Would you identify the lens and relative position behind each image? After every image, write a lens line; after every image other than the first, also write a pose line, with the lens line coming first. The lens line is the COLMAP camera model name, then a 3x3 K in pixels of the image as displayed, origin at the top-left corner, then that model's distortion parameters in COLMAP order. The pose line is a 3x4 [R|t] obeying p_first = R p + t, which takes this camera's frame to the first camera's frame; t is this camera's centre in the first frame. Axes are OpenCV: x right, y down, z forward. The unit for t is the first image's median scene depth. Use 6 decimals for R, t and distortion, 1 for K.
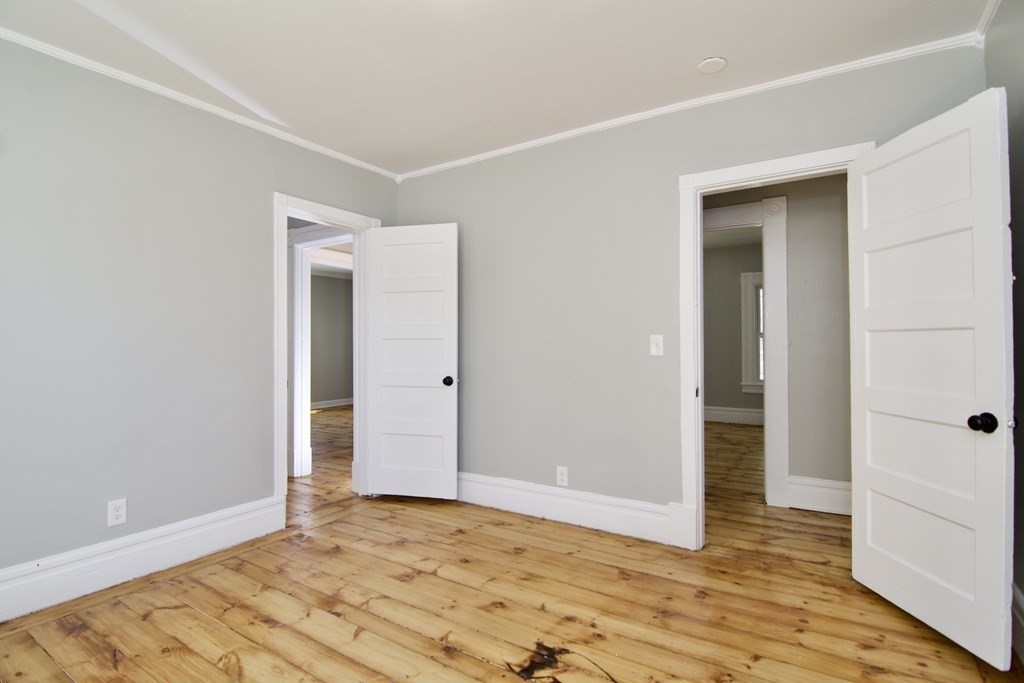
lens RADIAL K [[502.1, 0, 509.1], [0, 502.1, 345.0], [0, 0, 1]] dist [-0.010885, -0.002501]
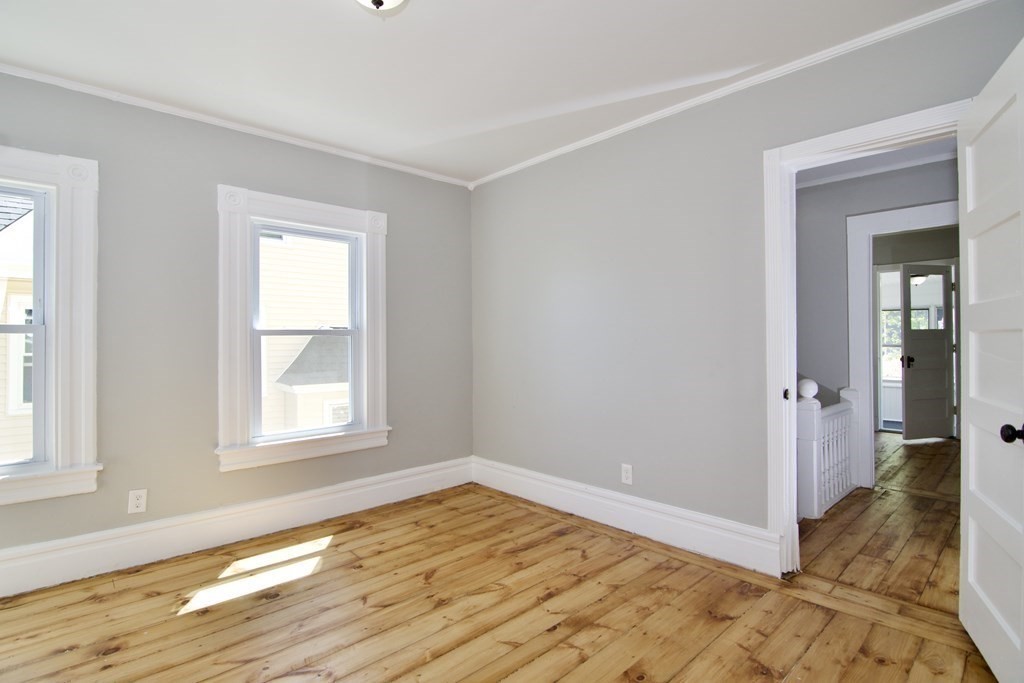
lens RADIAL K [[502.1, 0, 516.6], [0, 502.1, 345.0], [0, 0, 1]] dist [-0.010885, -0.002501]
pose [[-0.233766, 0.012229, -0.972216, 0.568269], [0.010226, 0.999897, 0.010119, -0.011970], [0.972239, -0.007576, -0.233867, 1.118816]]
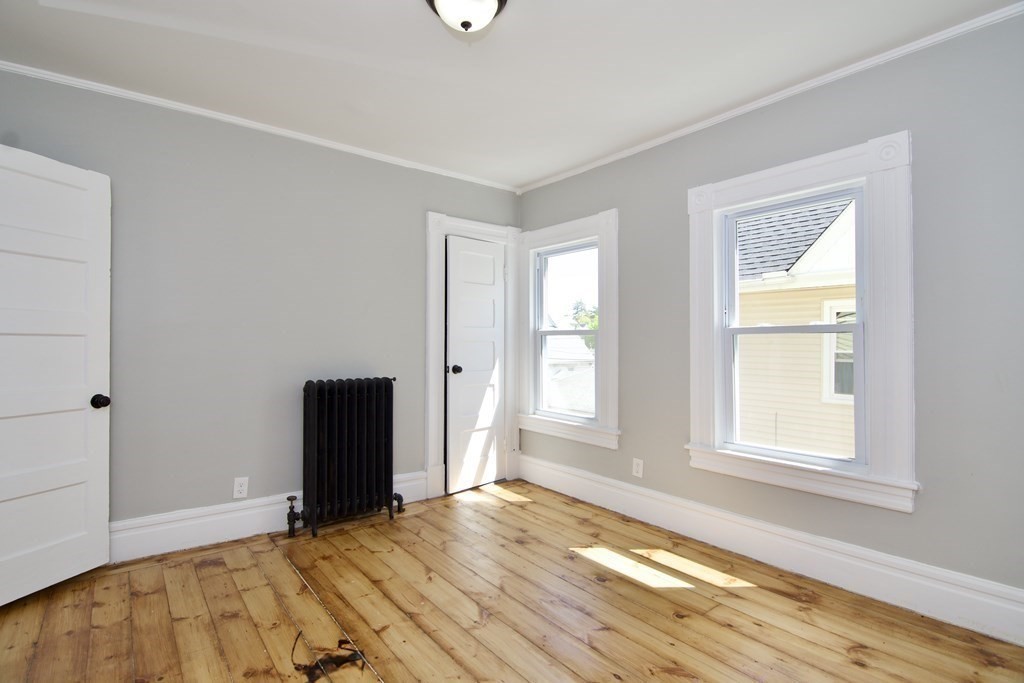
lens RADIAL K [[502.1, 0, 513.6], [0, 502.1, 339.0], [0, 0, 1]] dist [-0.010885, -0.002501]
pose [[-0.948484, 0.005006, 0.316785, -0.491818], [0.001342, 0.999930, -0.011785, -0.004510], [-0.316822, -0.010753, -0.948424, 1.502089]]
